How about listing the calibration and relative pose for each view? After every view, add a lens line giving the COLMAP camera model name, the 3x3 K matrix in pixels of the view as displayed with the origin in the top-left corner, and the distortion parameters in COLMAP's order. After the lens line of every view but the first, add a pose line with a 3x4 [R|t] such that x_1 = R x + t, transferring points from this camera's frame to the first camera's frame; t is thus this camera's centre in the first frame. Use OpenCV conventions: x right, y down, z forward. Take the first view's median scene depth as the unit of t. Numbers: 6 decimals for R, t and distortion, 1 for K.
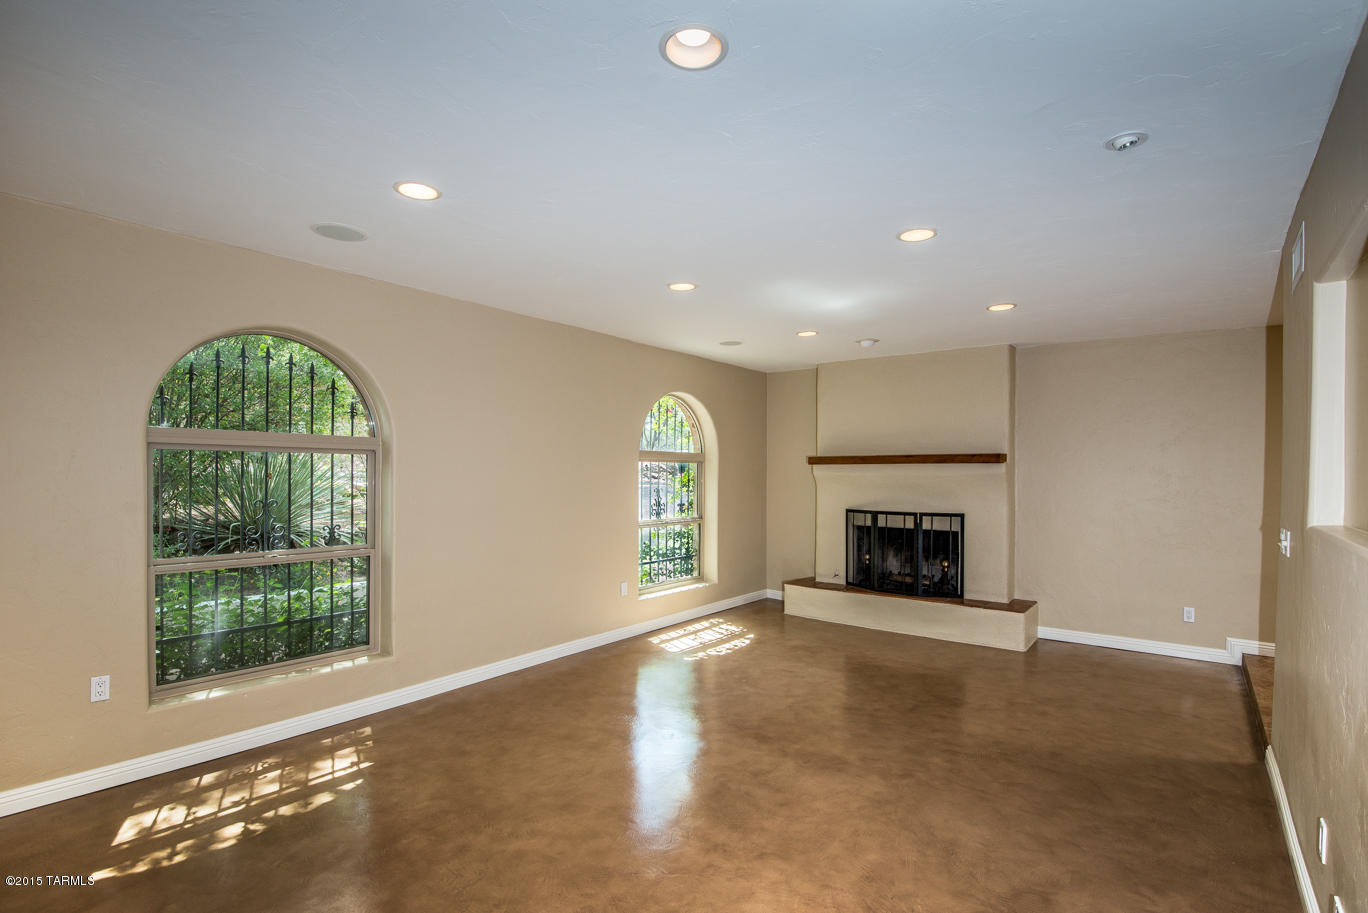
lens RADIAL K [[654.8, 0, 684.0], [0, 654.8, 456.5], [0, 0, 1]] dist [-0.001354, -0.009589]
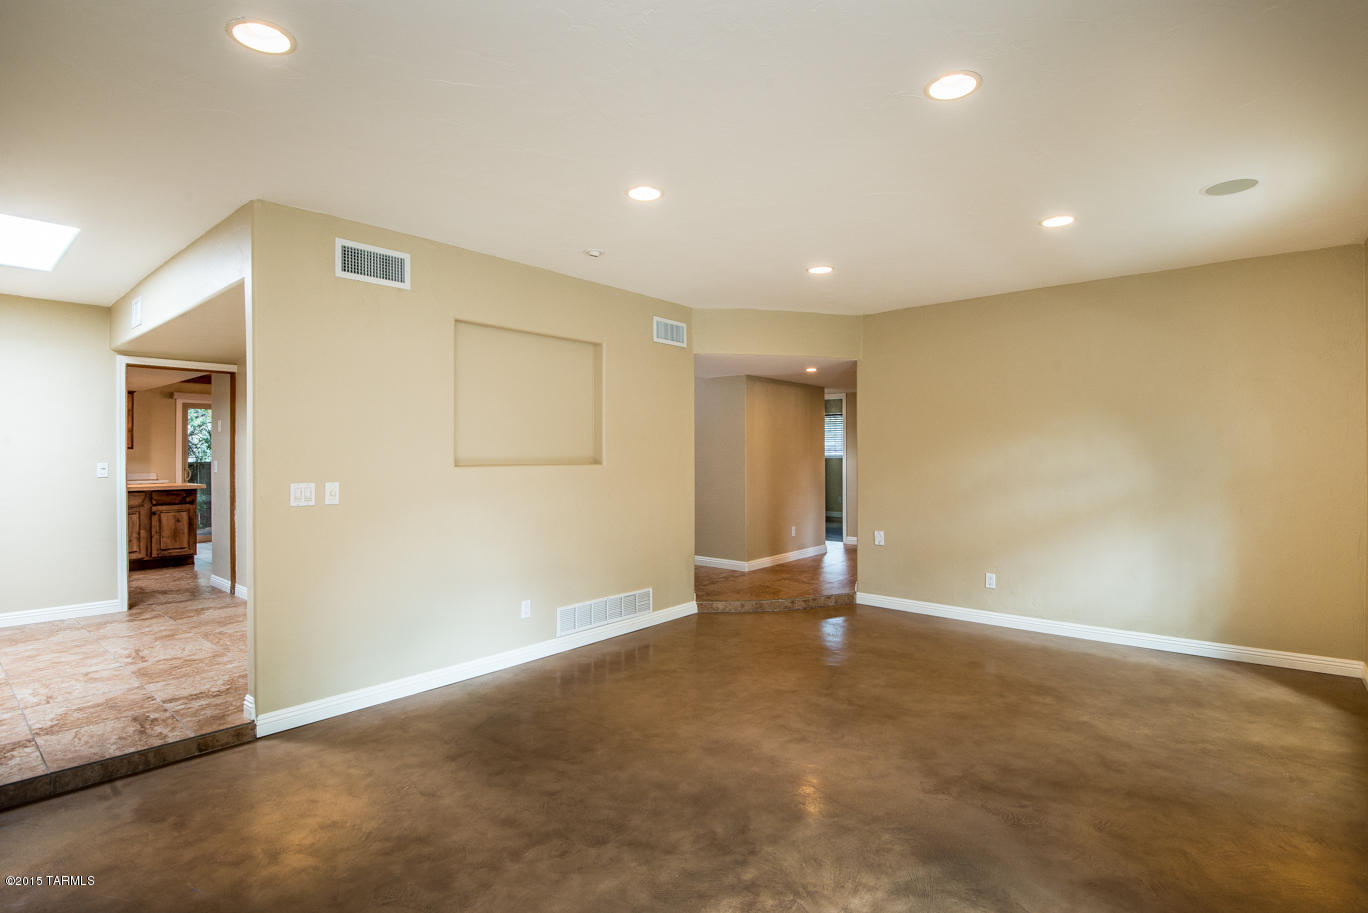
lens RADIAL K [[667.3, 0, 679.4], [0, 667.3, 447.5], [0, 0, 1]] dist [0.032205, -0.017695]
pose [[-0.999258, -0.016721, 0.034697, 0.153862], [-0.017190, 0.999764, -0.013263, 0.036805], [-0.034467, -0.013850, -0.999310, 1.159540]]
